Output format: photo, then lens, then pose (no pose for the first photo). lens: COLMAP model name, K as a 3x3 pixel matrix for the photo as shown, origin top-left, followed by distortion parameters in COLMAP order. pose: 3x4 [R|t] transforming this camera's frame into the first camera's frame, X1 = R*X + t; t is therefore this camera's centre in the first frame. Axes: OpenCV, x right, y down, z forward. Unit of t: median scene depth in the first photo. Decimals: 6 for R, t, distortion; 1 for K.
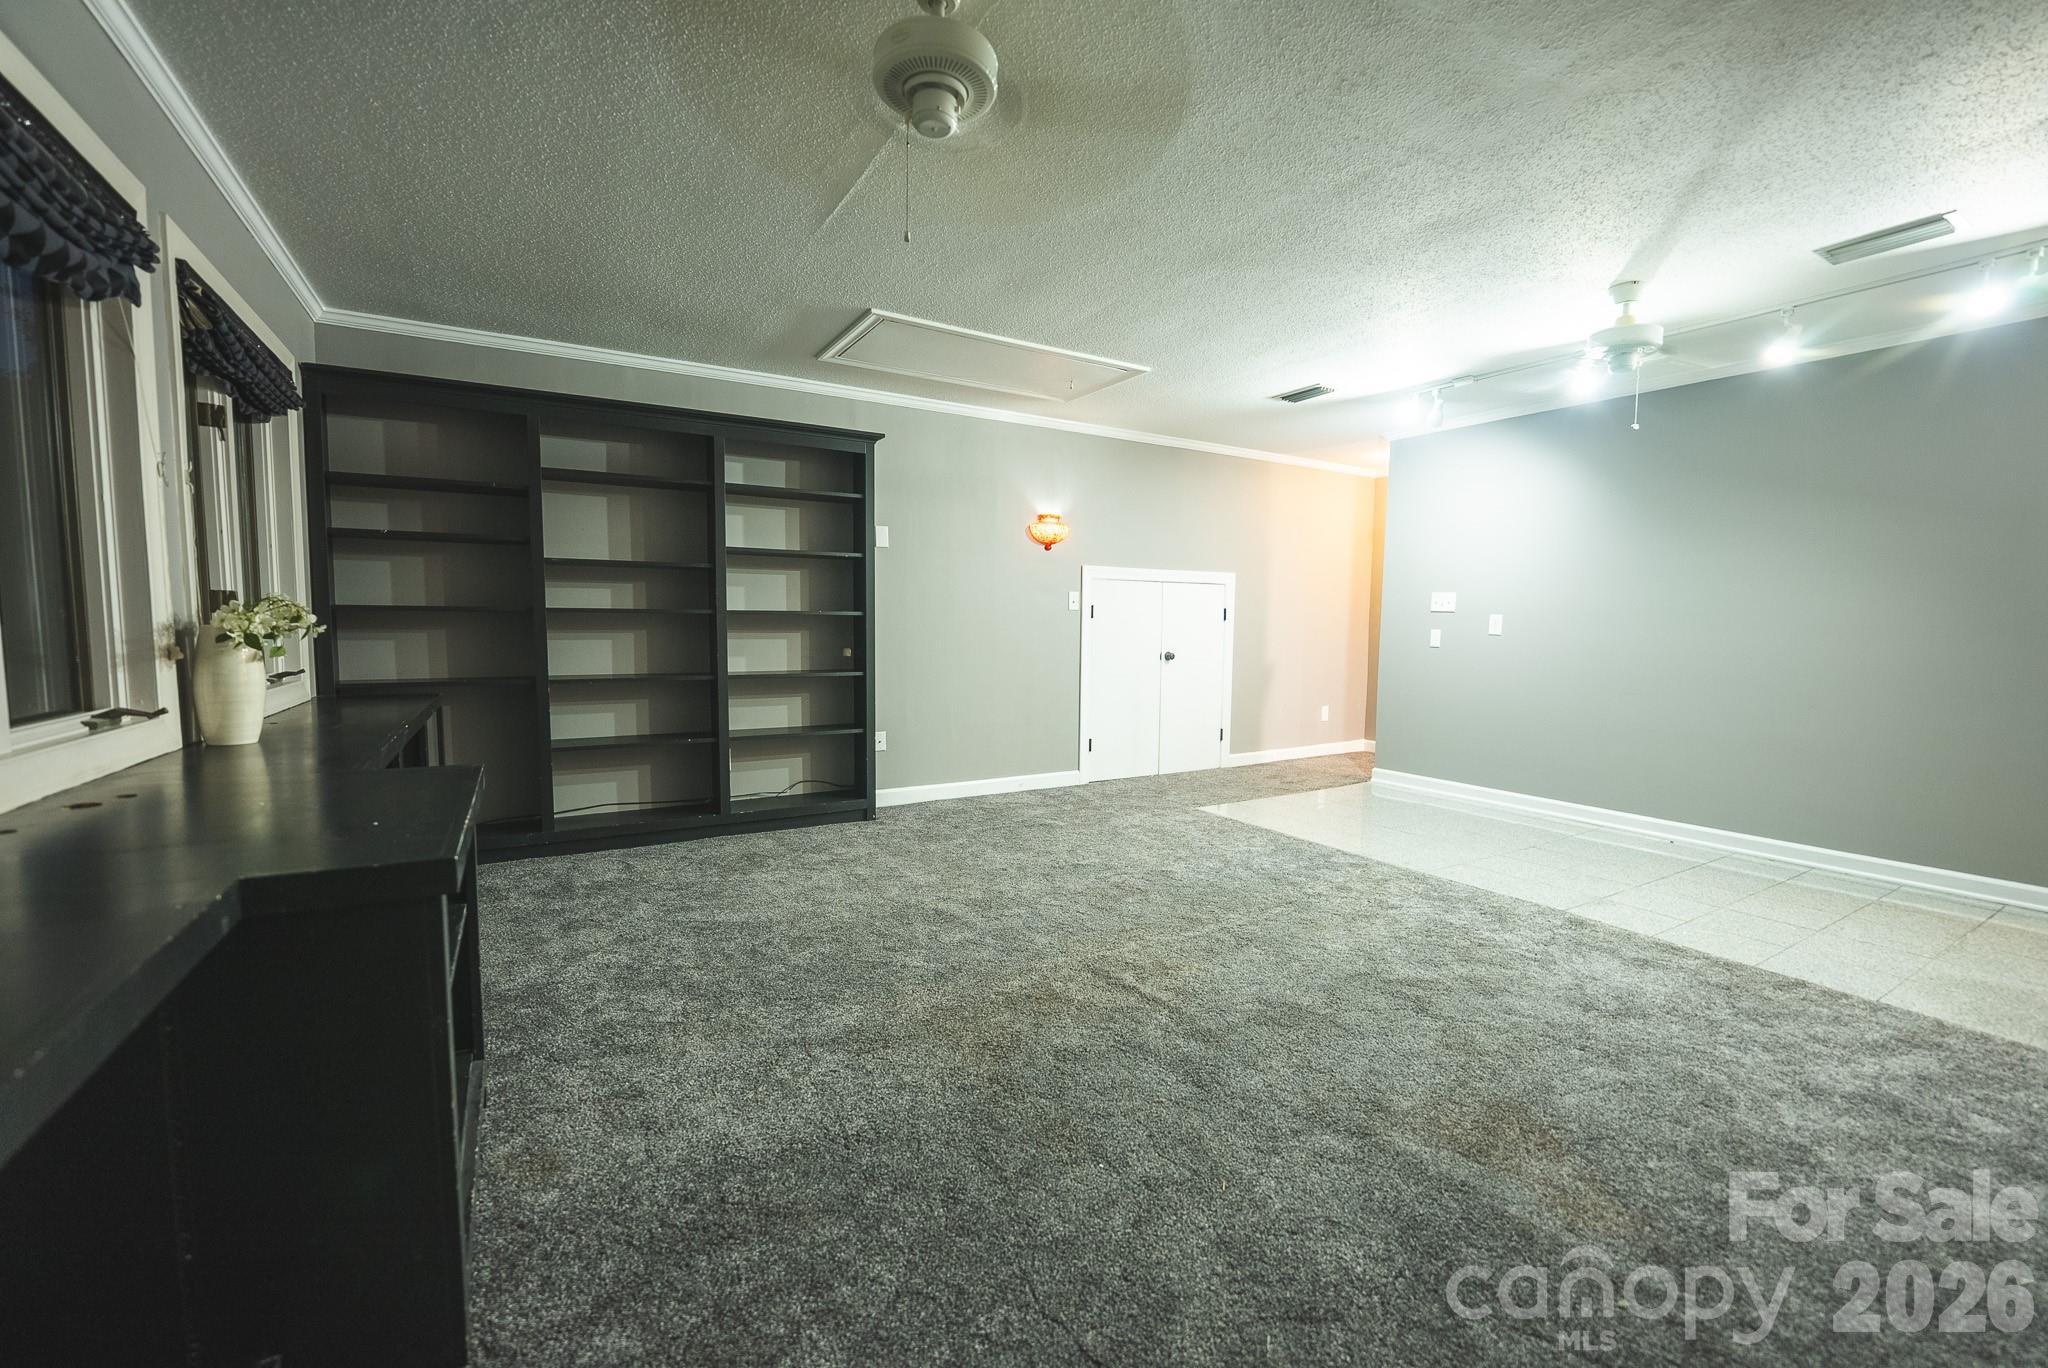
lens RADIAL K [[836.8, 0, 1024.3], [0, 836.8, 651.2], [0, 0, 1]] dist [-0.000990, -0.000197]
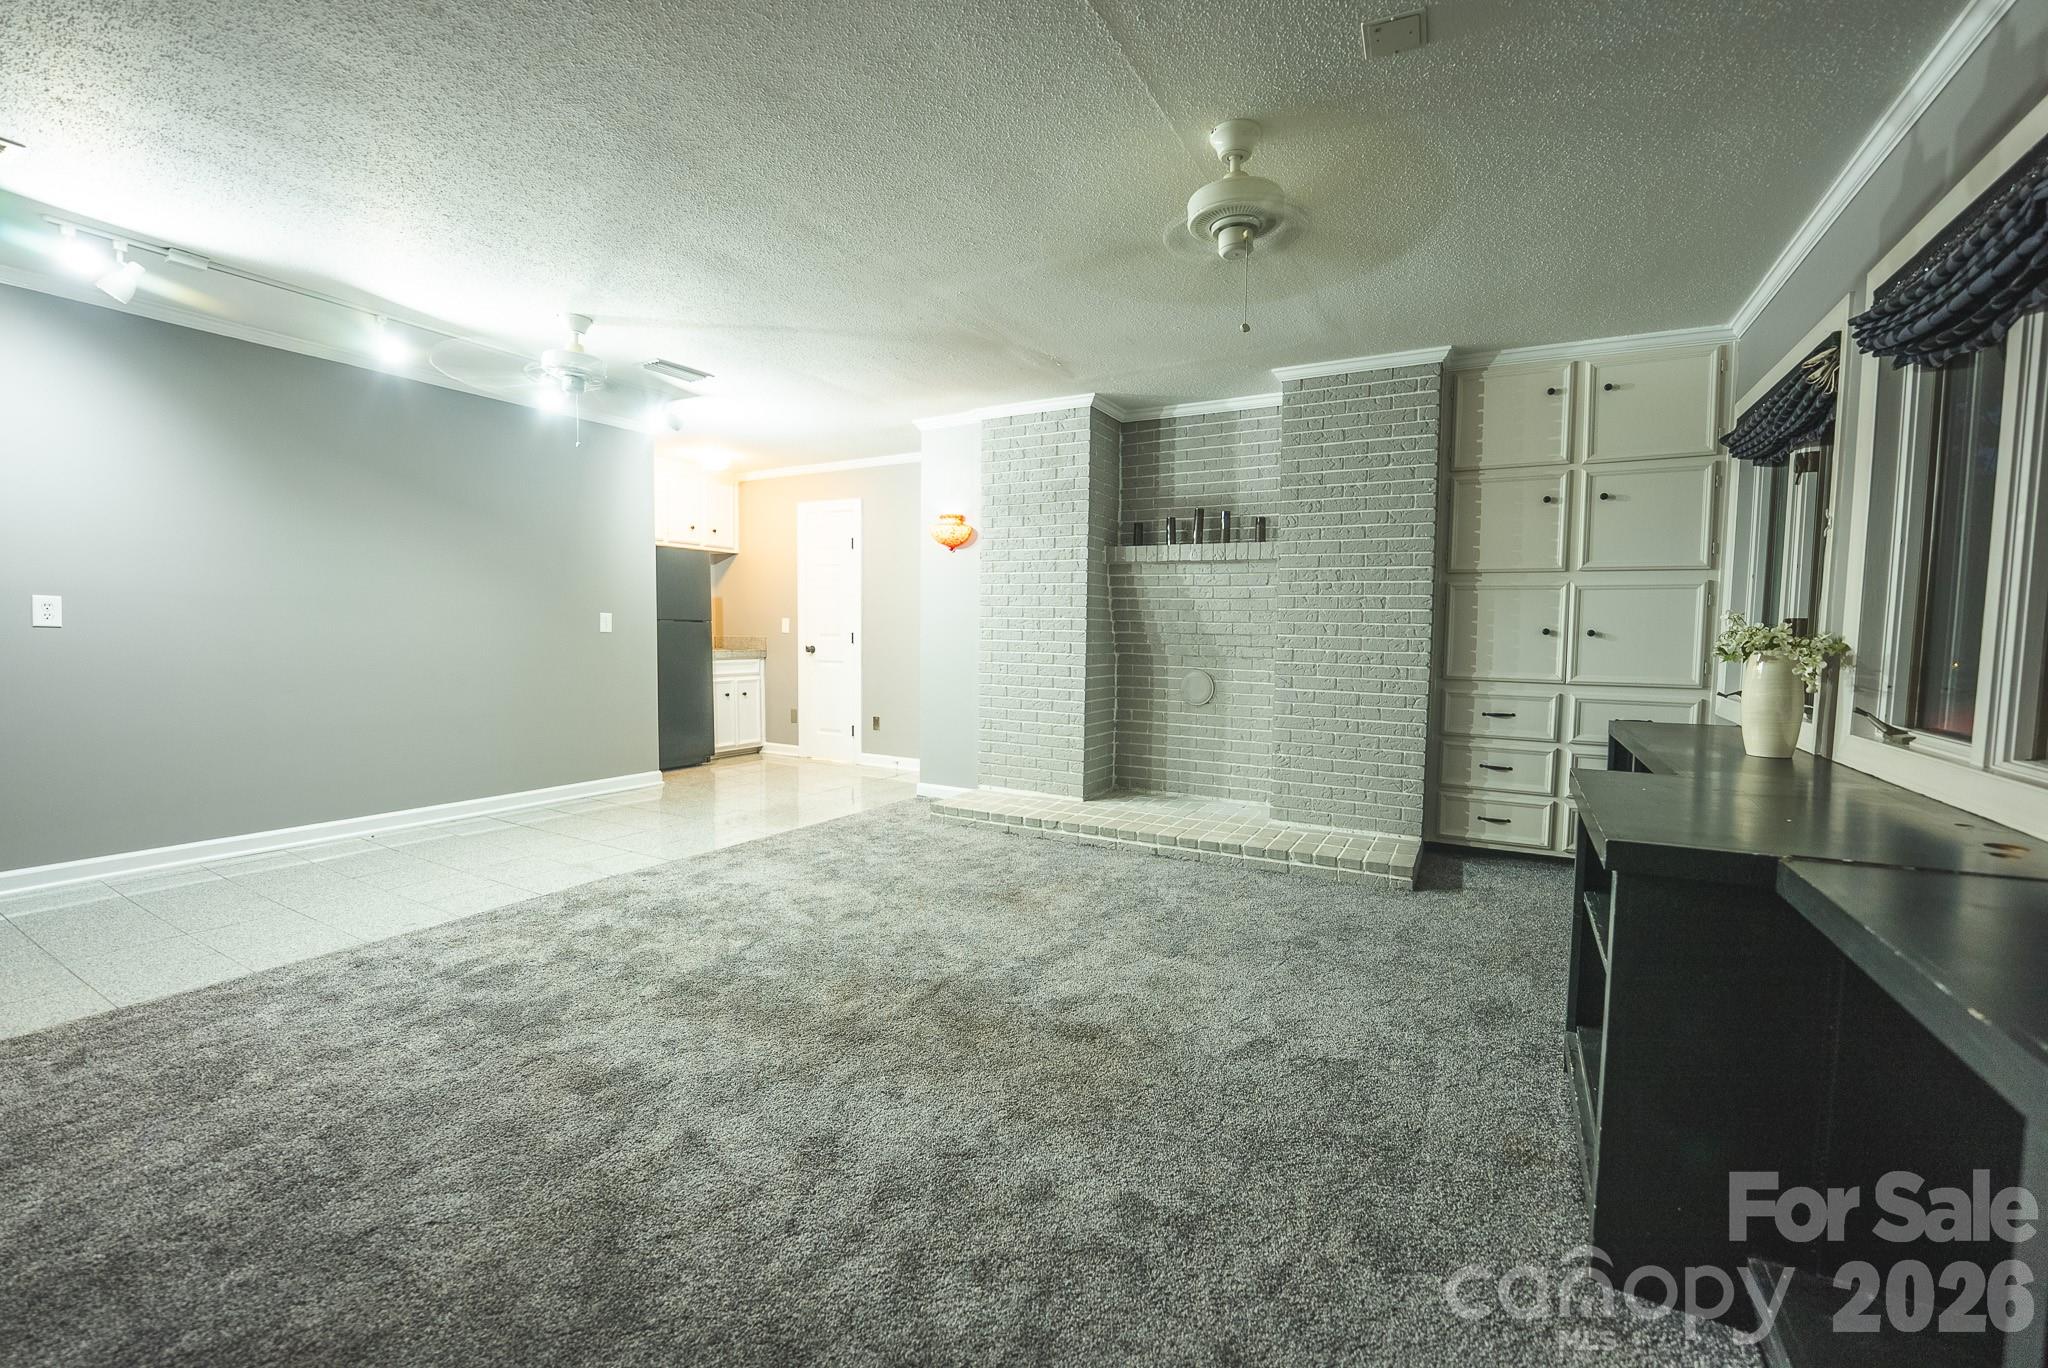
lens RADIAL K [[887.5, 0, 1024.0], [0, 887.5, 684.0], [0, 0, 1]] dist [0.000213, 0.000045]
pose [[-0.487667, -0.076462, 0.869675, -0.646845], [0.007407, 0.995759, 0.091701, -0.052936], [-0.872998, 0.051161, -0.485032, 1.083567]]
